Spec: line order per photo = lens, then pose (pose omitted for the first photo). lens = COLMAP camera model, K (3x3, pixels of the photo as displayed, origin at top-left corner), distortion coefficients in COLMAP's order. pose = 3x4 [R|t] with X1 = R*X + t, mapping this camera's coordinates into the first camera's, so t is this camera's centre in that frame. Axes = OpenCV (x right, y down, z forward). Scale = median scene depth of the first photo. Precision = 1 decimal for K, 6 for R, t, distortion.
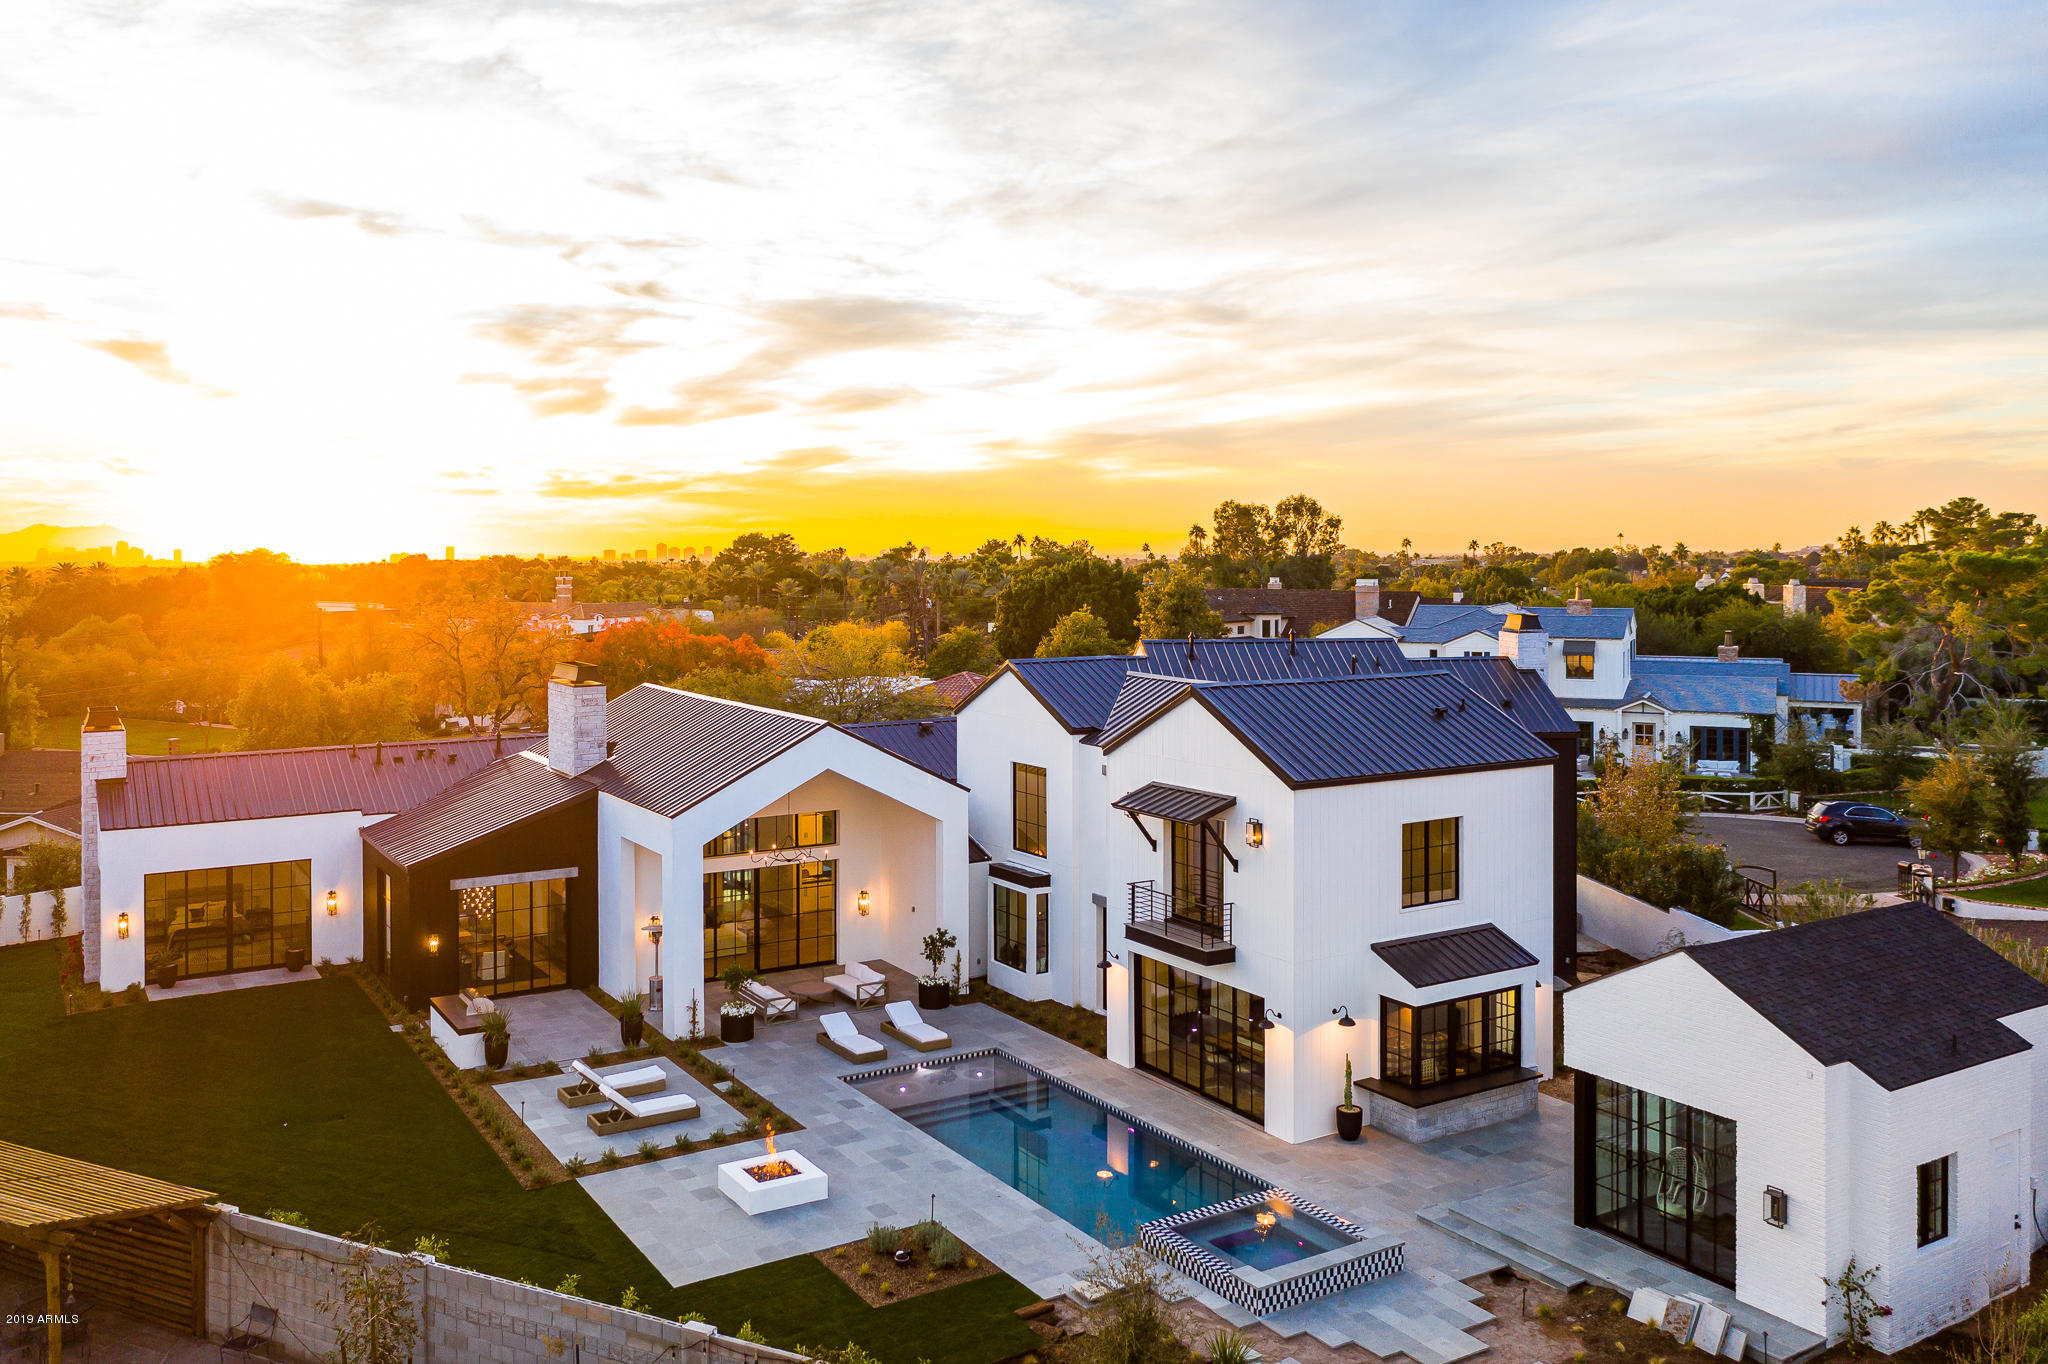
lens RADIAL K [[1642.3, 0, 1025.9], [0, 1642.3, 580.5], [0, 0, 1]] dist [0.000589, 0.010587]
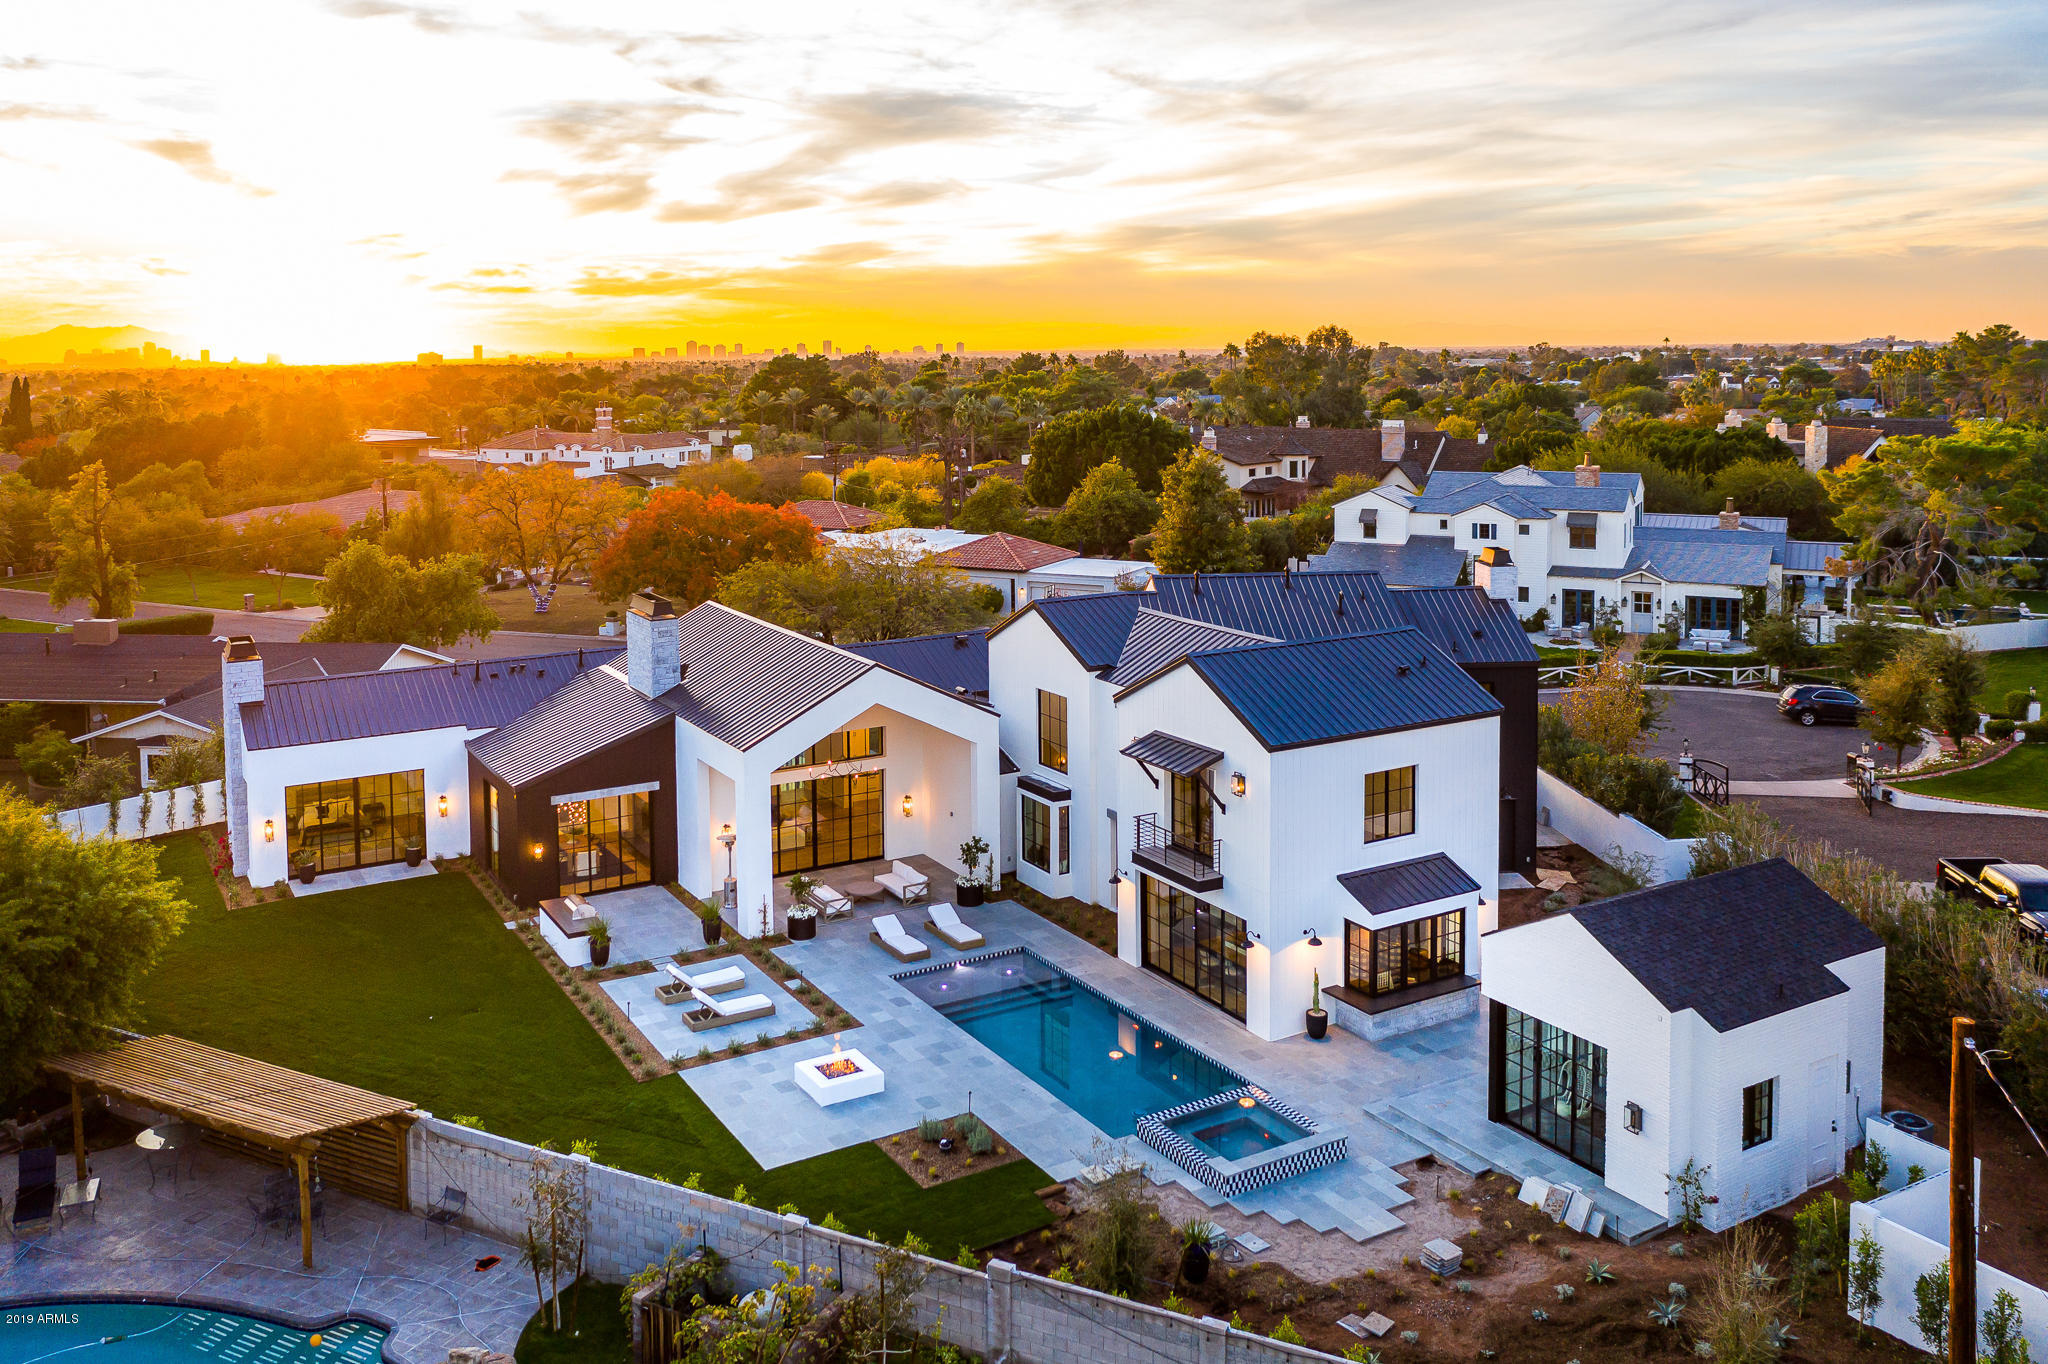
lens RADIAL K [[1672.0, 0, 1027.2], [0, 1672.0, 479.0], [0, 0, 1]] dist [0.003446, -0.002424]
pose [[0.999772, -0.003885, -0.020991, 0.011383], [0.005157, 0.998133, 0.060857, -0.125261], [0.020715, -0.060951, 0.997926, -0.174628]]
